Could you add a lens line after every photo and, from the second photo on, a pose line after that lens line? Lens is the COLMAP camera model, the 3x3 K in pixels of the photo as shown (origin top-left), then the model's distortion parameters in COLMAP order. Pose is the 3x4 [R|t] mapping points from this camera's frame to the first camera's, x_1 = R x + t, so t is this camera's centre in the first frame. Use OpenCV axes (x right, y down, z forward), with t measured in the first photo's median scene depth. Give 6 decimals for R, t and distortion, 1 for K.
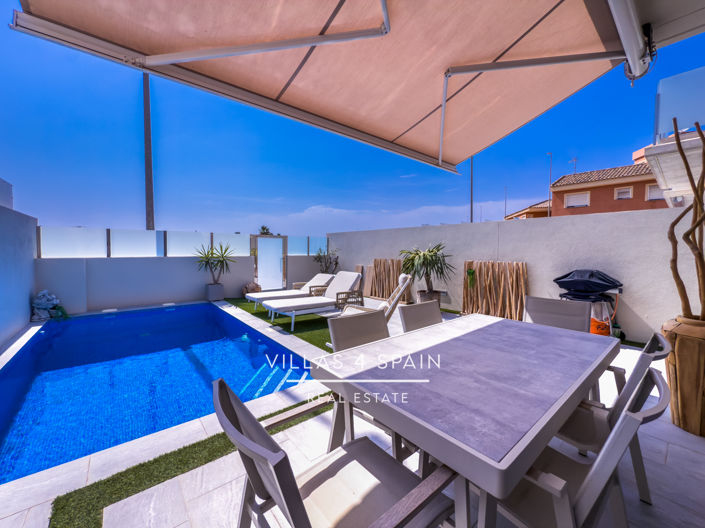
lens RADIAL K [[285.6, 0, 352.5], [0, 285.6, 264.0], [0, 0, 1]] dist [0.001160, 0.000208]
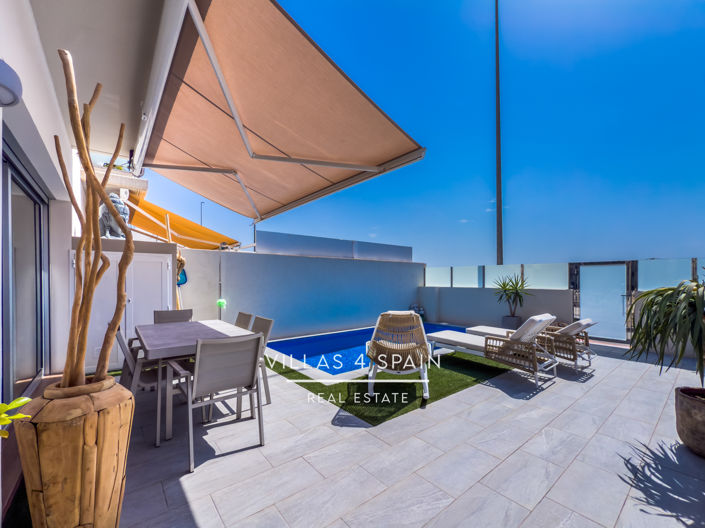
lens RADIAL K [[301.3, 0, 357.0], [0, 301.3, 282.1], [0, 0, 1]] dist [0.000243, 0.000059]
pose [[-0.006643, -0.000979, -0.999977, 0.585894], [-0.055217, 0.998474, -0.000611, -0.018957], [0.998452, 0.055212, -0.006687, 0.502054]]
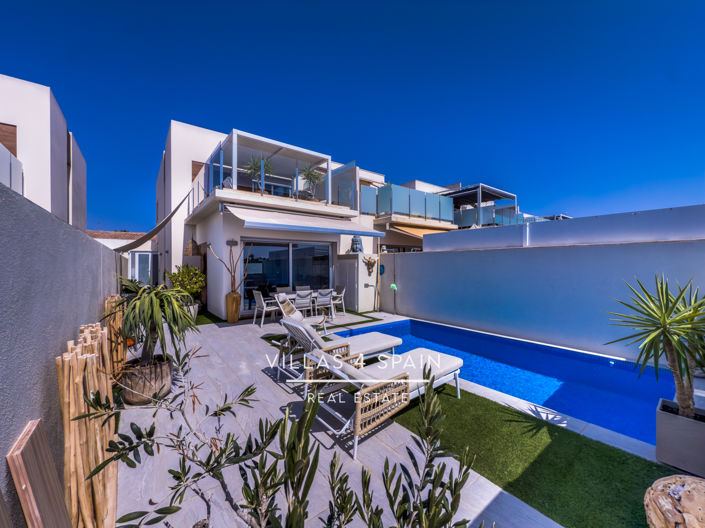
lens RADIAL K [[285.6, 0, 352.5], [0, 285.6, 264.0], [0, 0, 1]] dist [0.001160, 0.000208]
pose [[-0.997512, -0.001331, 0.070491, -0.216372], [0.002418, 0.998587, 0.053084, -0.113216], [-0.070462, 0.053122, -0.996099, 1.461274]]
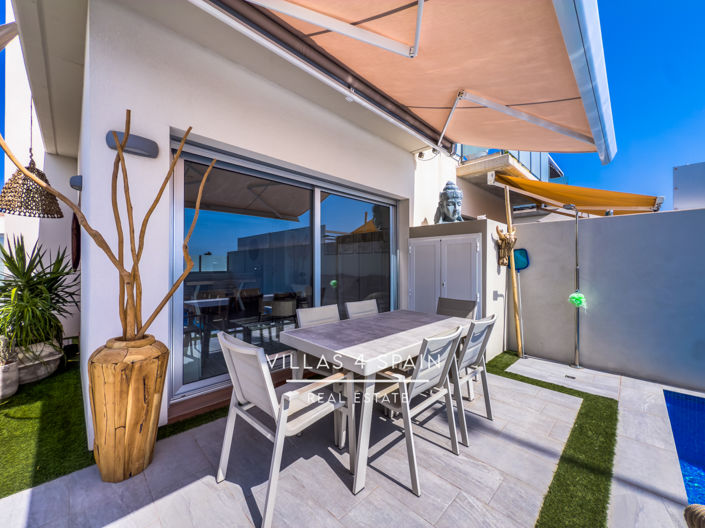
lens RADIAL K [[285.6, 0, 352.5], [0, 285.6, 264.0], [0, 0, 1]] dist [0.001160, 0.000208]
pose [[-0.995149, -0.012155, -0.097629, 0.183735], [-0.017405, 0.998438, 0.053097, -0.024825], [0.096831, 0.054539, -0.993805, 0.597413]]
